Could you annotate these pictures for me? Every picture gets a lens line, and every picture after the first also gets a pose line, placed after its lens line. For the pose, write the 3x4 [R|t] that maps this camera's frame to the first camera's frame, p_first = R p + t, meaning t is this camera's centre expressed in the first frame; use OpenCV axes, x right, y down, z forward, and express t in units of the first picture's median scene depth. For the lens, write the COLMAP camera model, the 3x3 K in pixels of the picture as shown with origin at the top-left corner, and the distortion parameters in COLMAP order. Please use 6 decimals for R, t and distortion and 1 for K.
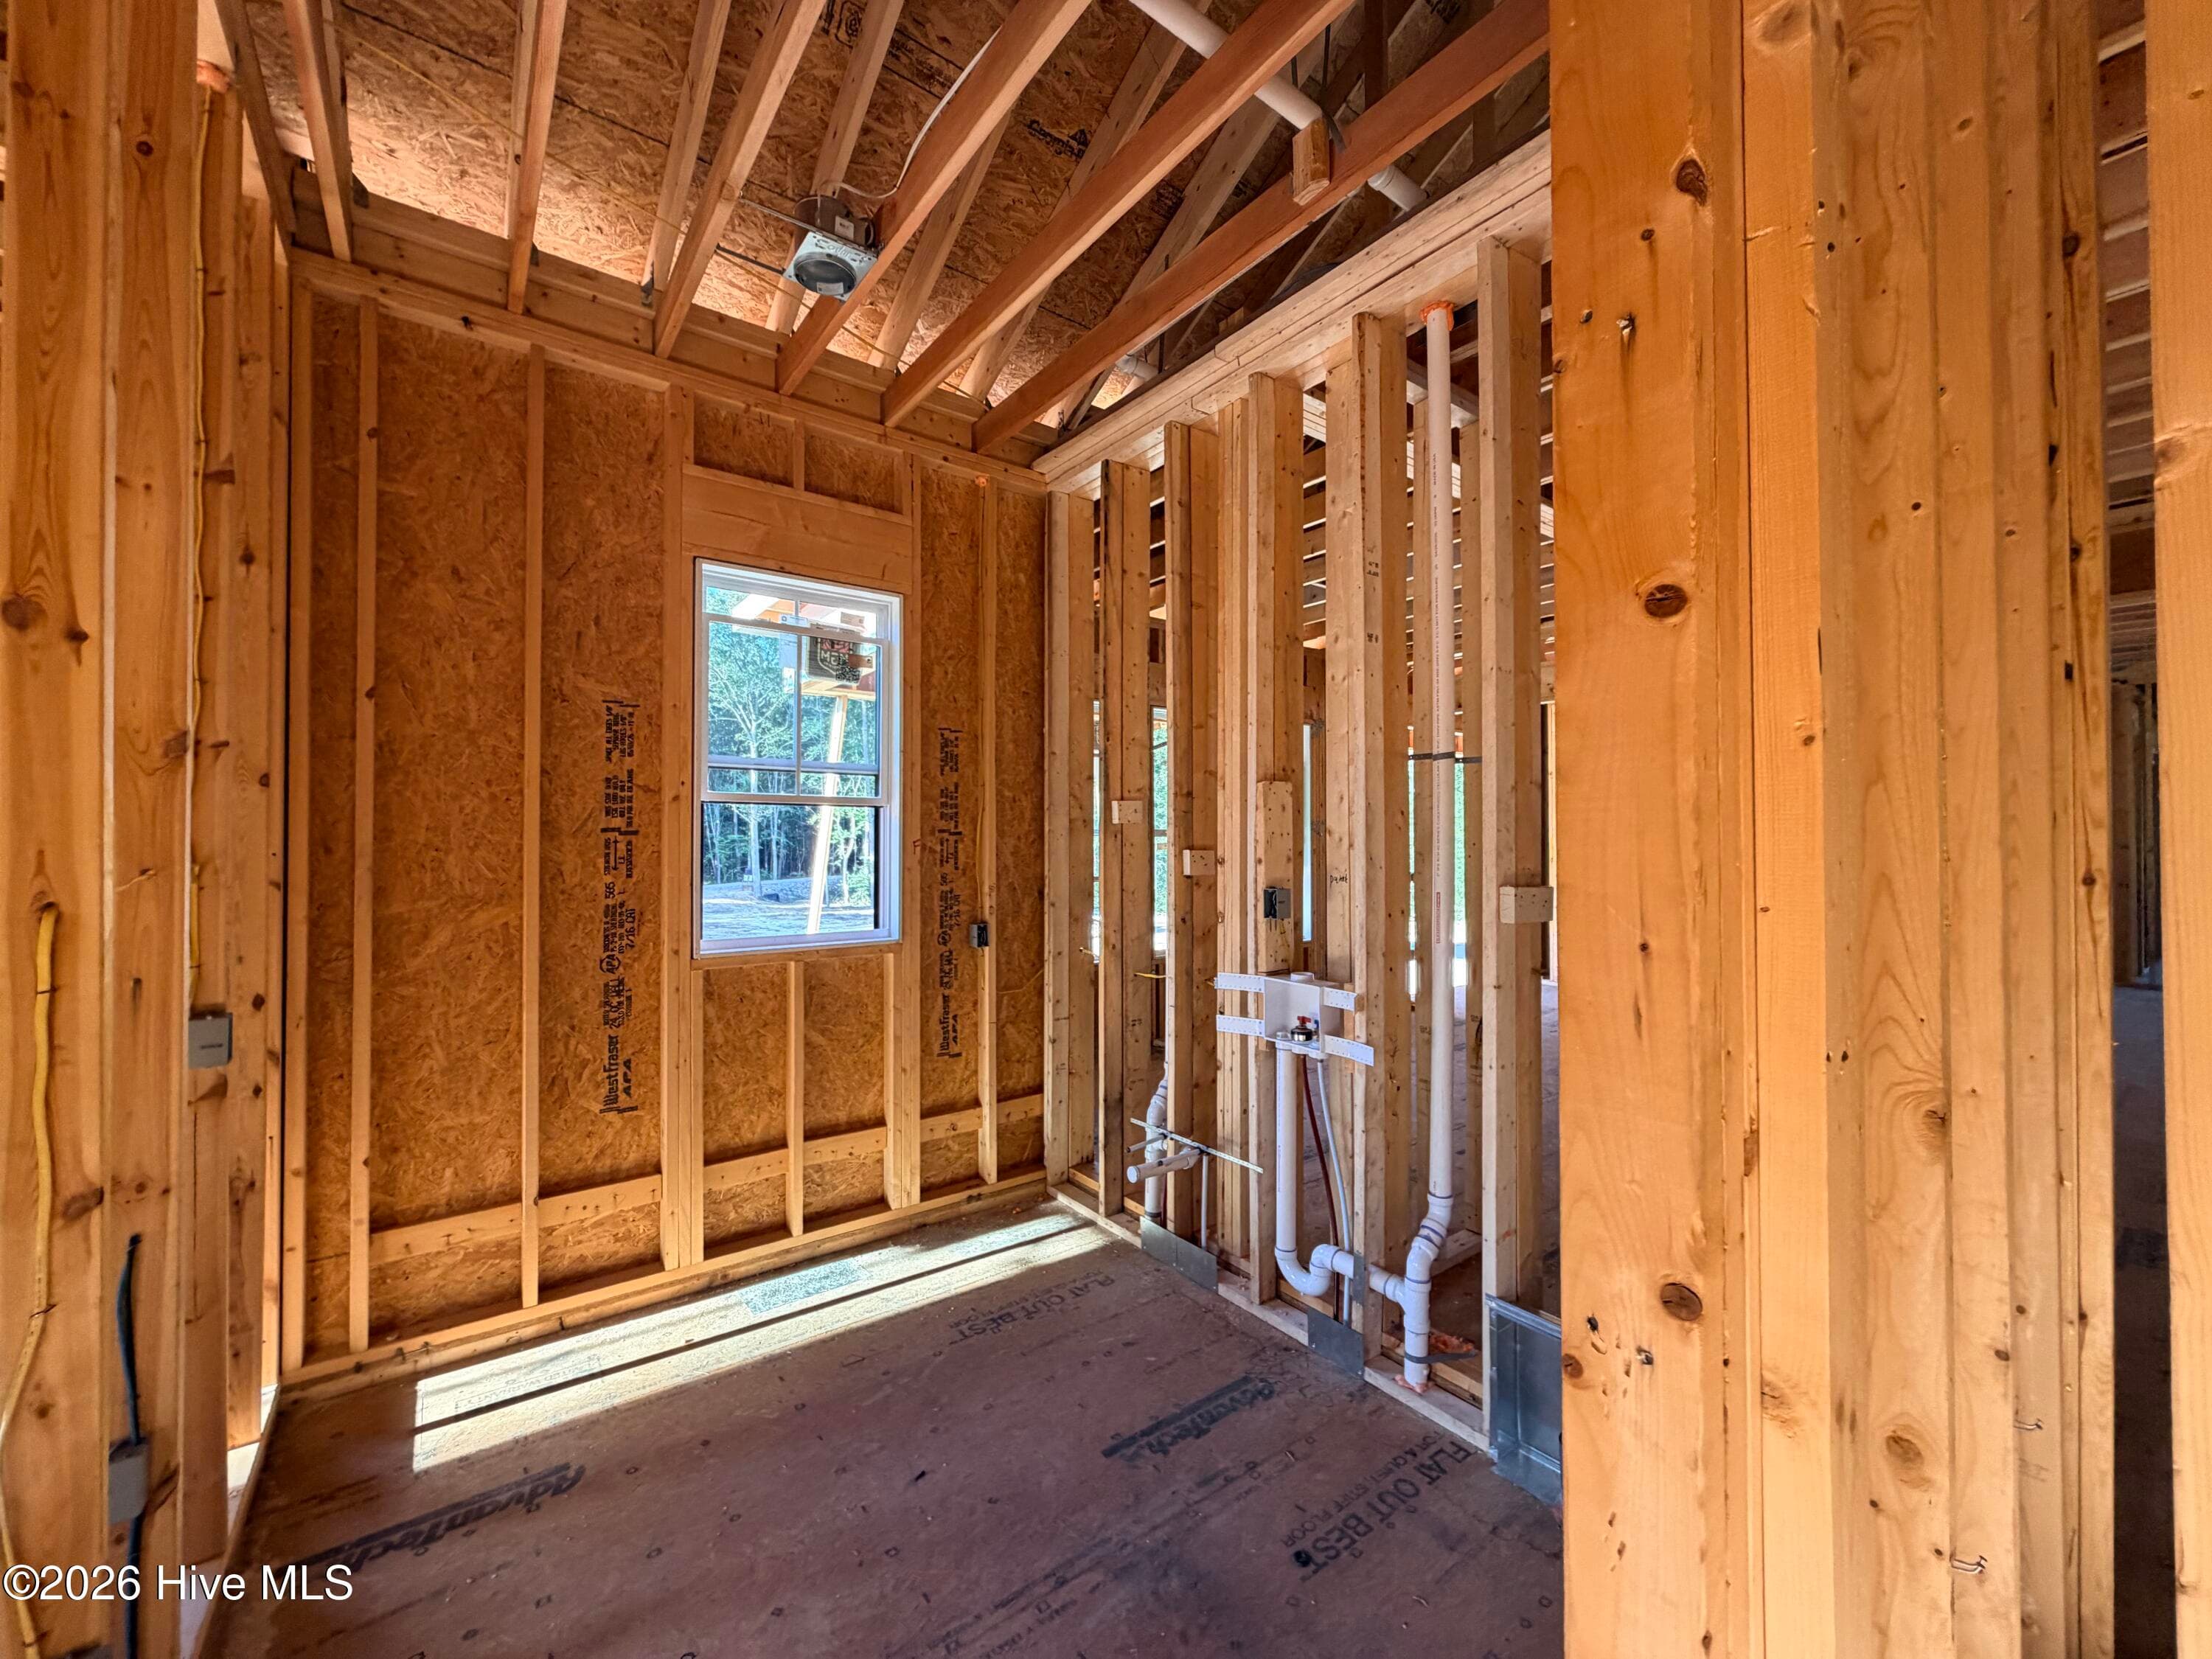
lens RADIAL K [[872.3, 0, 1089.3], [0, 872.3, 839.2], [0, 0, 1]] dist [0.007728, 0.000246]
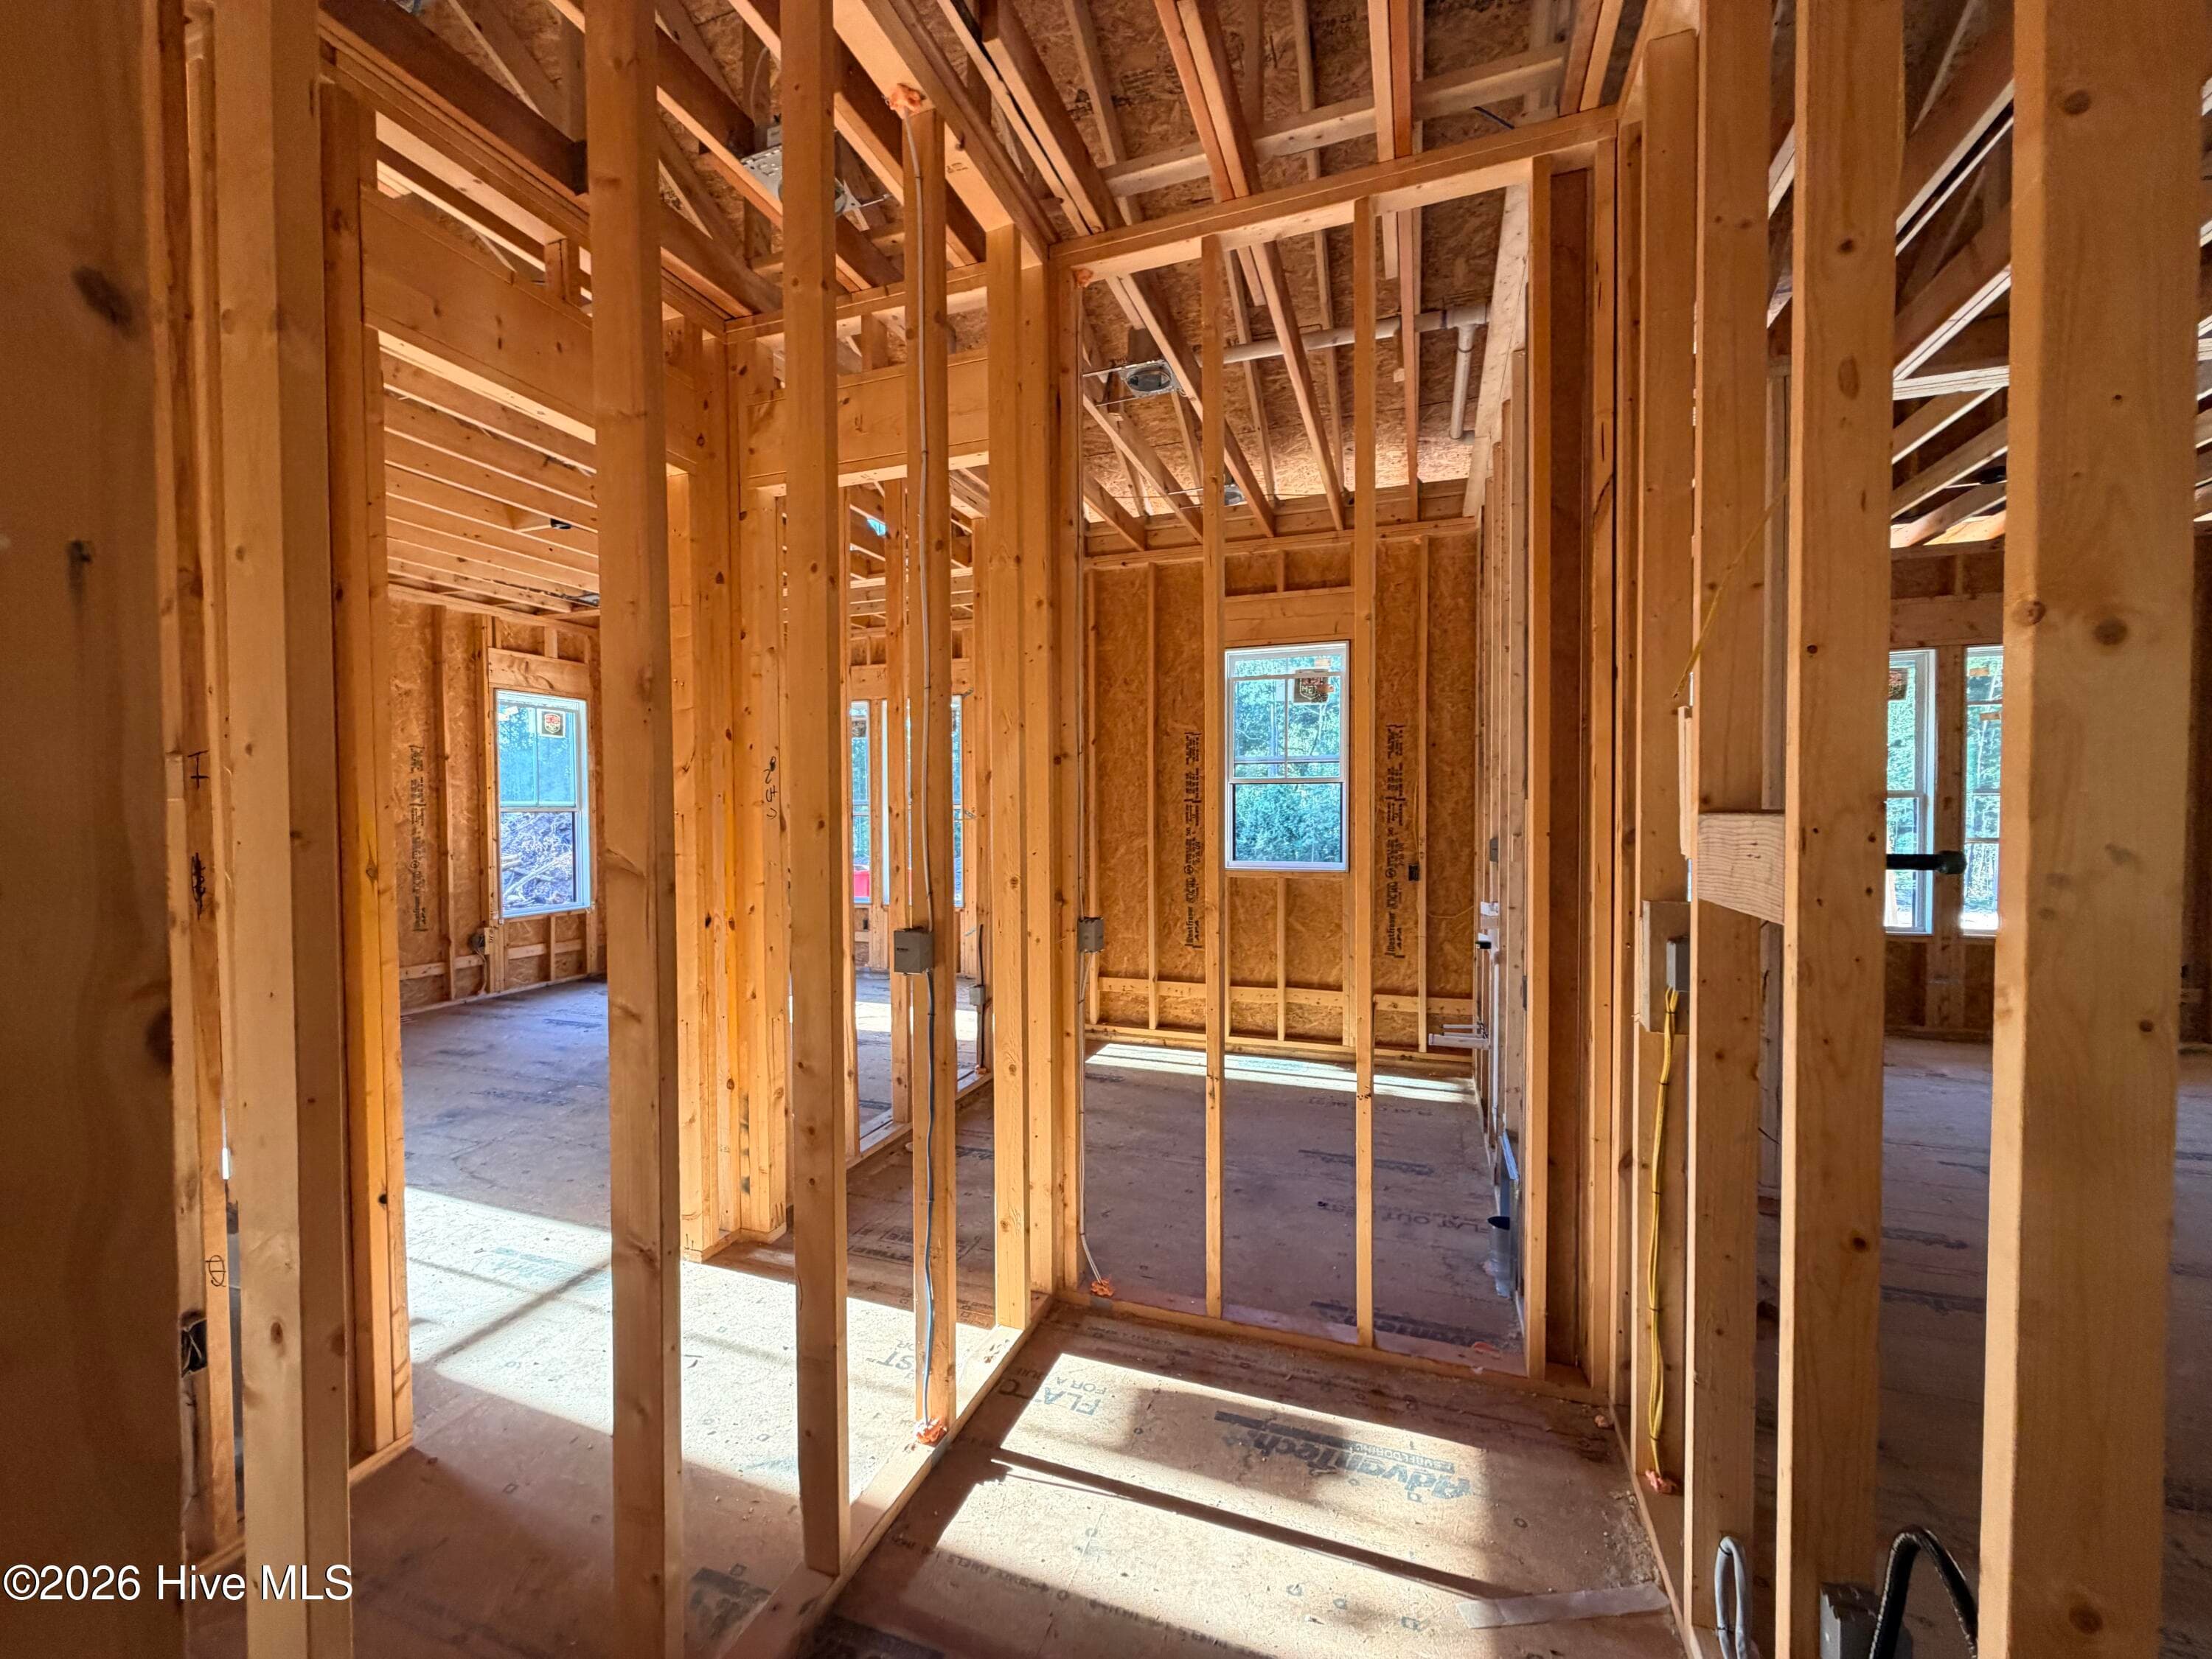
lens RADIAL K [[872.3, 0, 1099.0], [0, 872.3, 828.7], [0, 0, 1]] dist [0.007728, 0.000246]
pose [[0.561379, 0.021656, -0.827276, 0.848109], [0.010014, 0.999407, 0.032957, -0.012214], [0.827498, -0.026786, 0.560829, -0.217809]]
